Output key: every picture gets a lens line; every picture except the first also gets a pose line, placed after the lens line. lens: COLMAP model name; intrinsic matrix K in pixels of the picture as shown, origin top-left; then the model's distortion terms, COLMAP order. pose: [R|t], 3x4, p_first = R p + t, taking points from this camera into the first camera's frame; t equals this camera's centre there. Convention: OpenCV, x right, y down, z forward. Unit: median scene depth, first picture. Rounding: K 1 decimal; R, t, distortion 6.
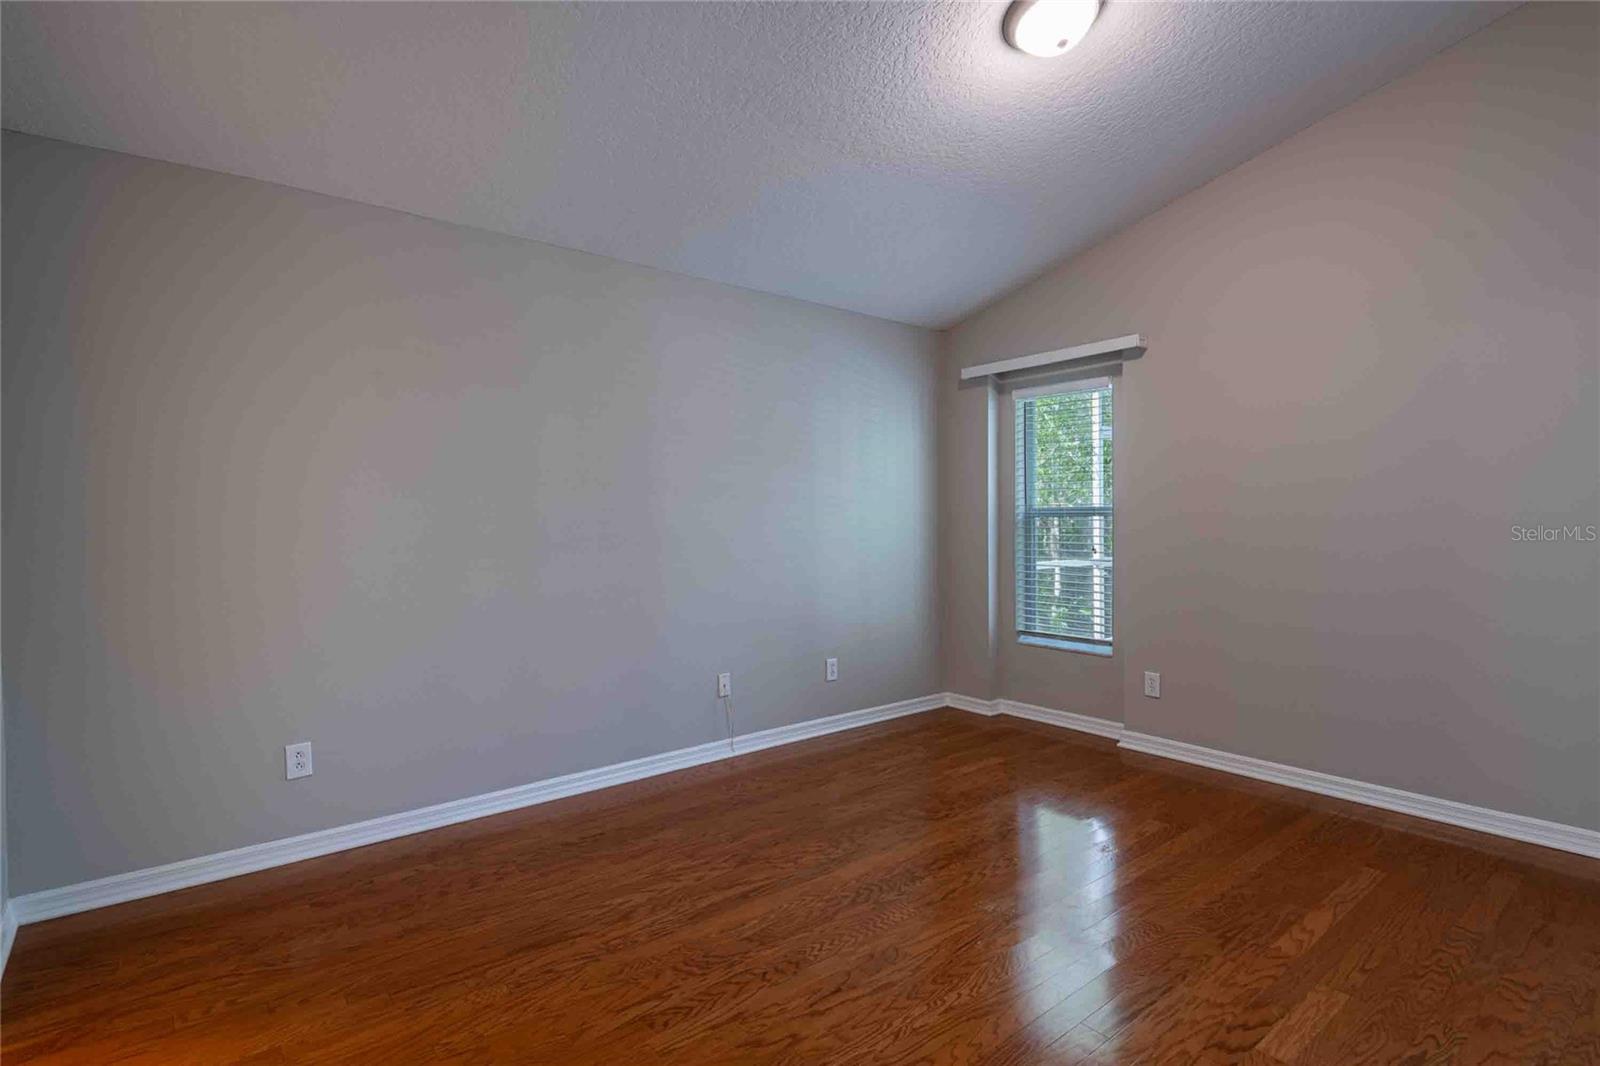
lens RADIAL K [[765.2, 0, 802.0], [0, 765.2, 521.5], [0, 0, 1]] dist [0.002340, -0.000399]
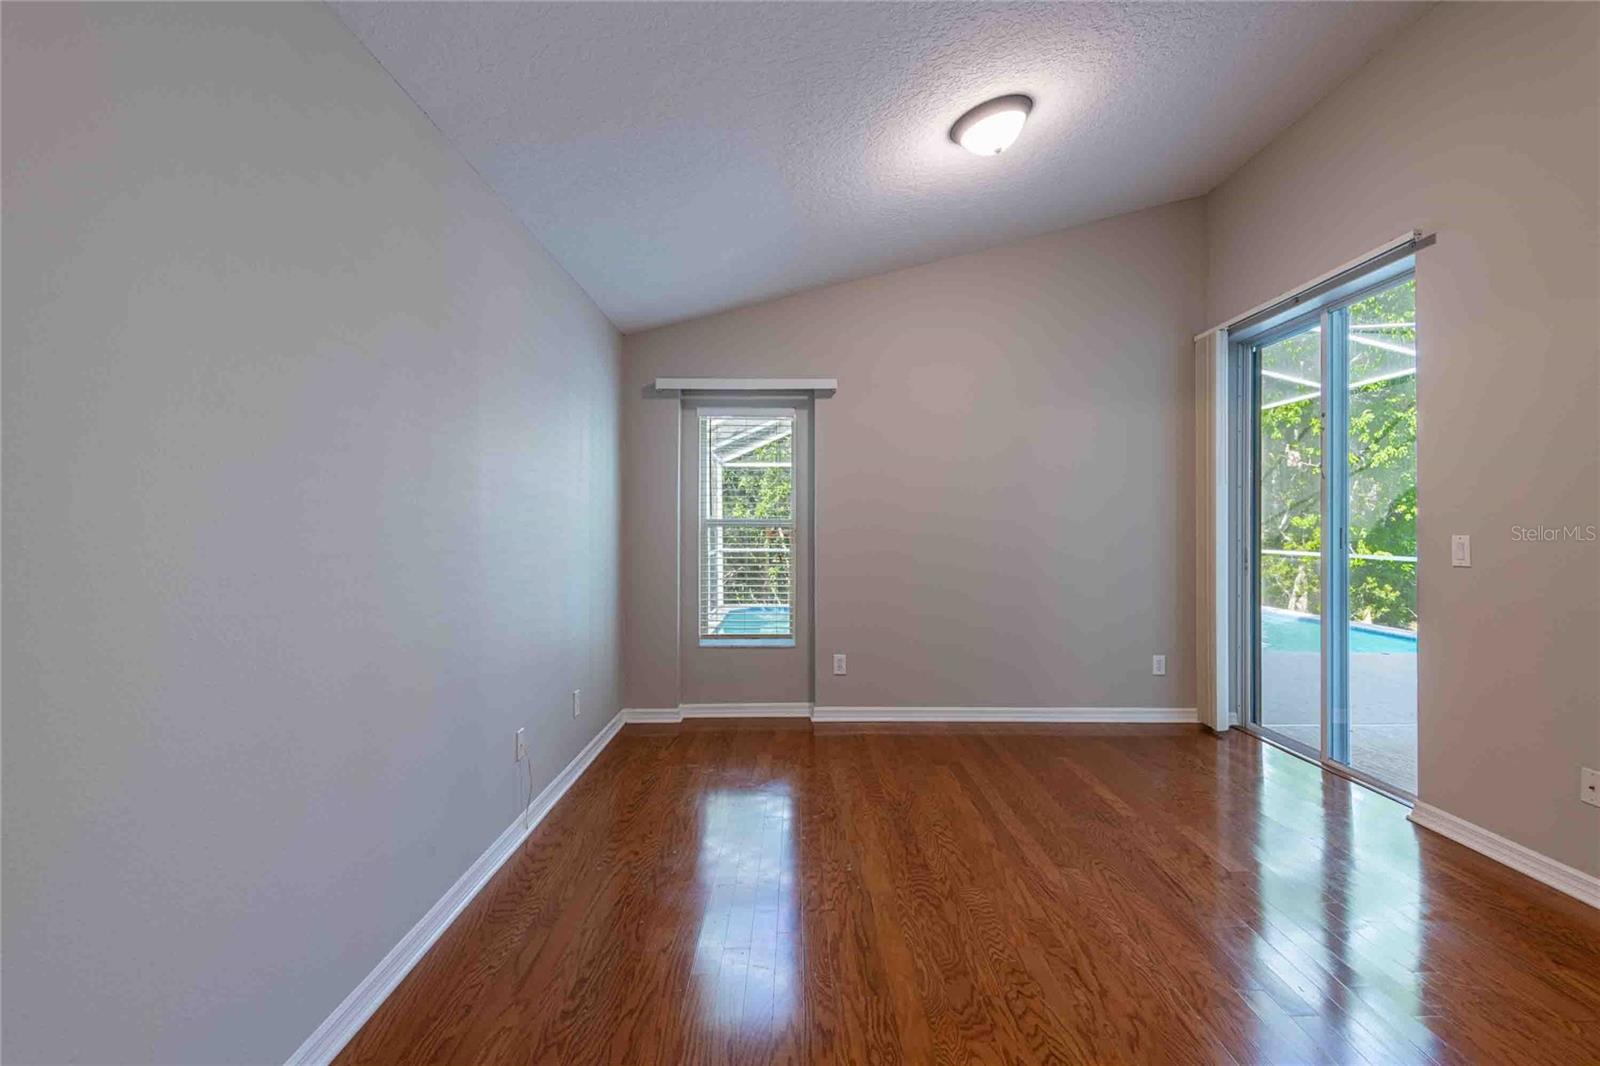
lens RADIAL K [[722.3, 0, 799.1], [0, 722.3, 523.6], [0, 0, 1]] dist [0.036768, -0.024557]
pose [[0.635902, 0.009089, 0.771716, -0.473480], [-0.002576, 0.999950, -0.009654, -0.002497], [-0.771765, 0.004151, 0.635894, 0.303363]]
